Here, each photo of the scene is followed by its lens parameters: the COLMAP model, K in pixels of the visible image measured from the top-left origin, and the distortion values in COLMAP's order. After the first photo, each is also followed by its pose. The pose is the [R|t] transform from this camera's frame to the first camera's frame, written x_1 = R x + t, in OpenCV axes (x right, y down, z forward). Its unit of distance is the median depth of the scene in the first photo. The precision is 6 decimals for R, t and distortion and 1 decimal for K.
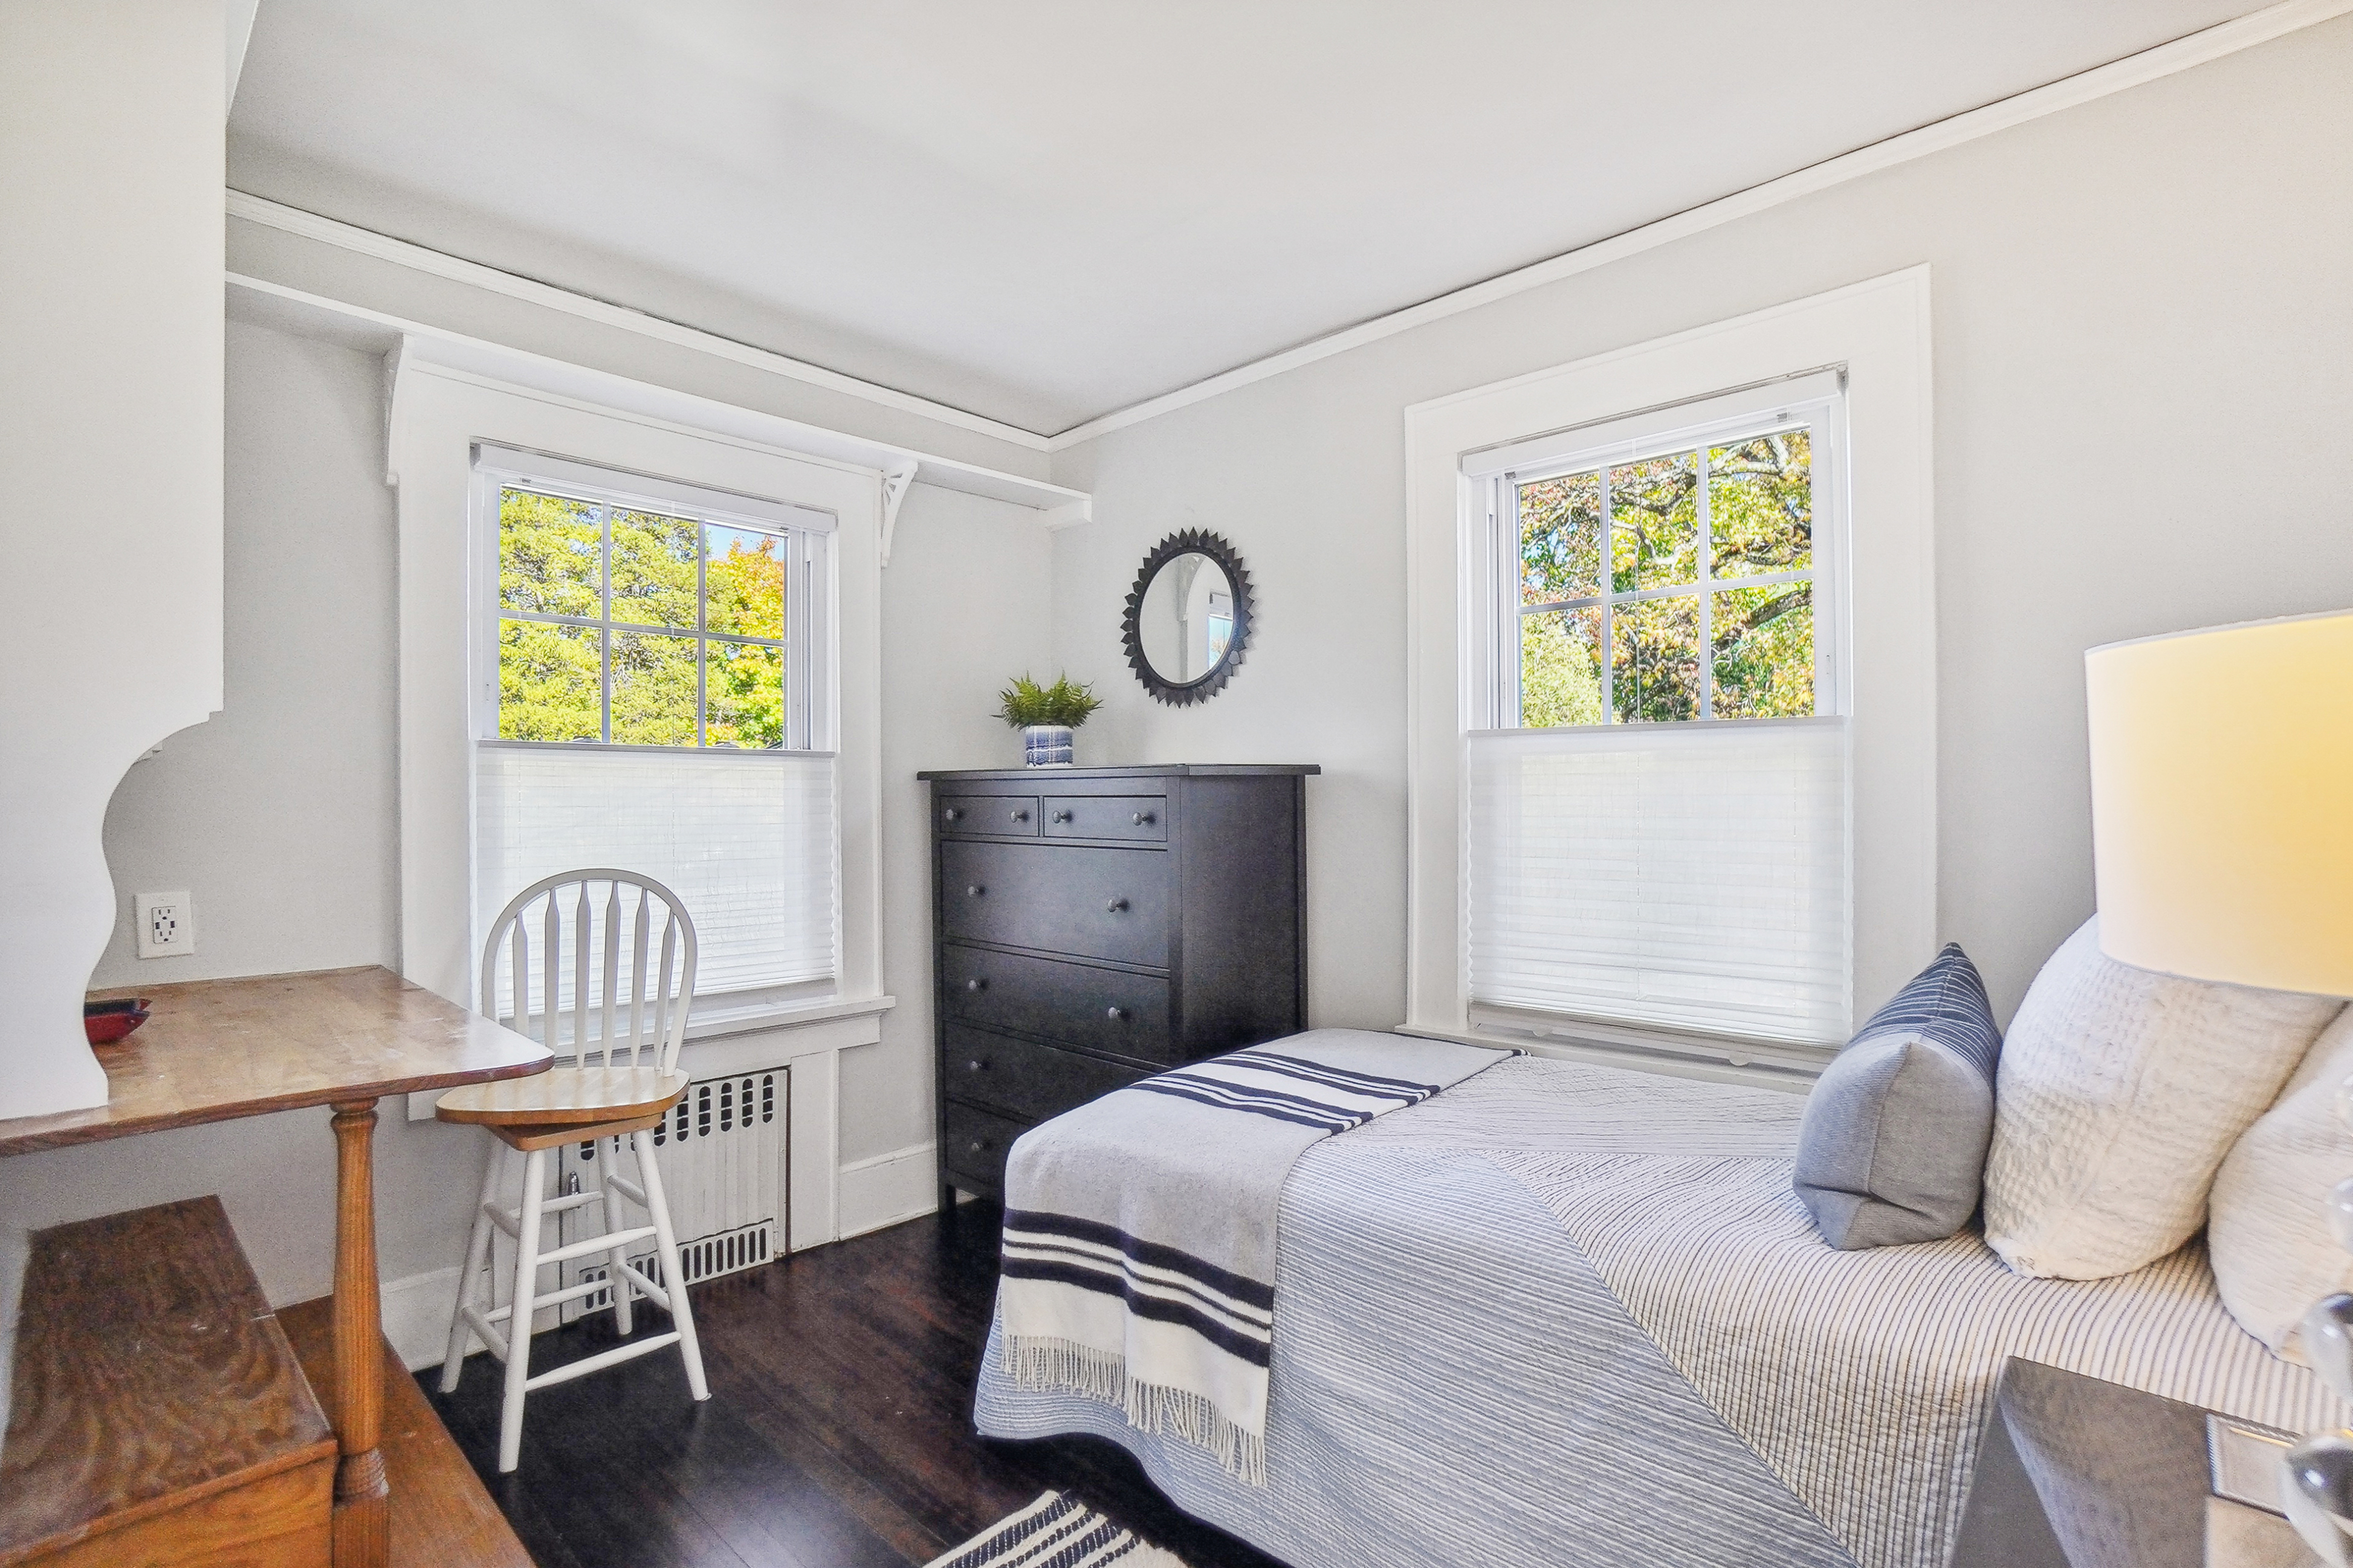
lens RADIAL K [[1080.5, 0, 1161.5], [0, 1080.5, 796.7], [0, 0, 1]] dist [-0.046707, 0.010600]
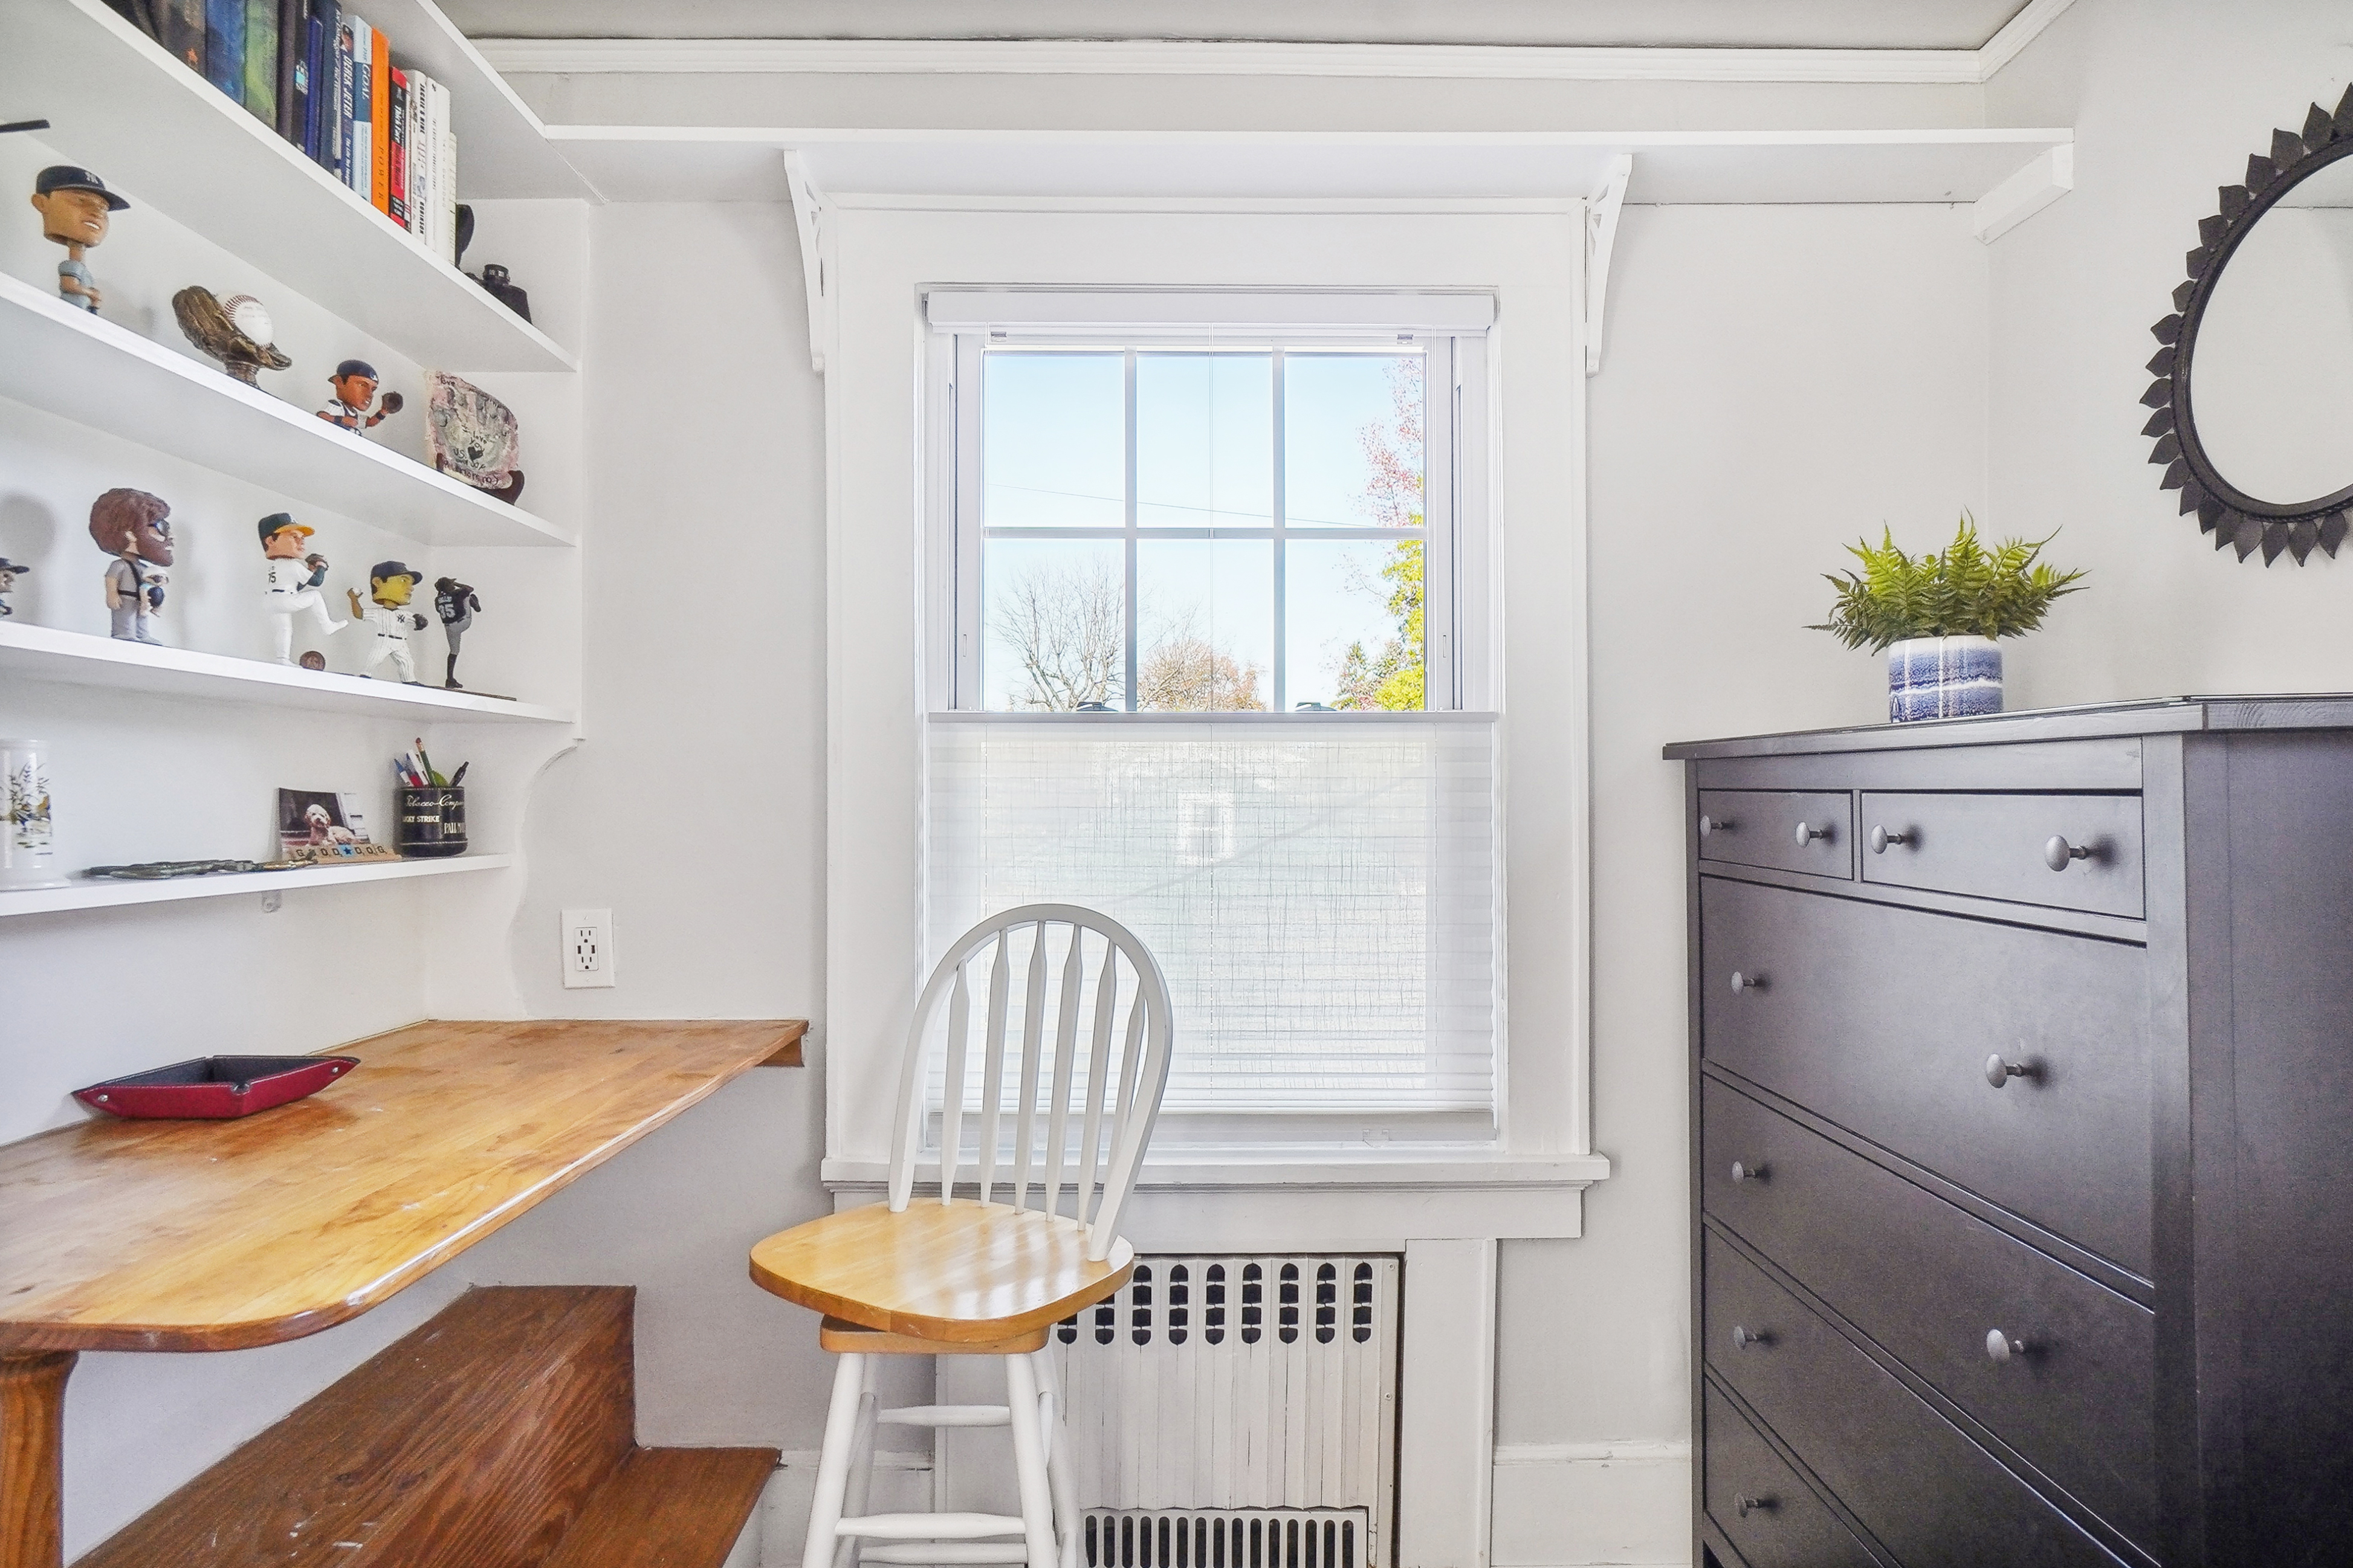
lens RADIAL K [[1305.5, 0, 1197.1], [0, 1305.5, 791.6], [0, 0, 1]] dist [-0.018210, 0.007067]
pose [[0.699204, -0.000588, -0.714922, 0.080941], [0.003366, 0.999991, 0.002469, -0.002129], [0.714915, -0.004133, 0.699200, 0.424679]]
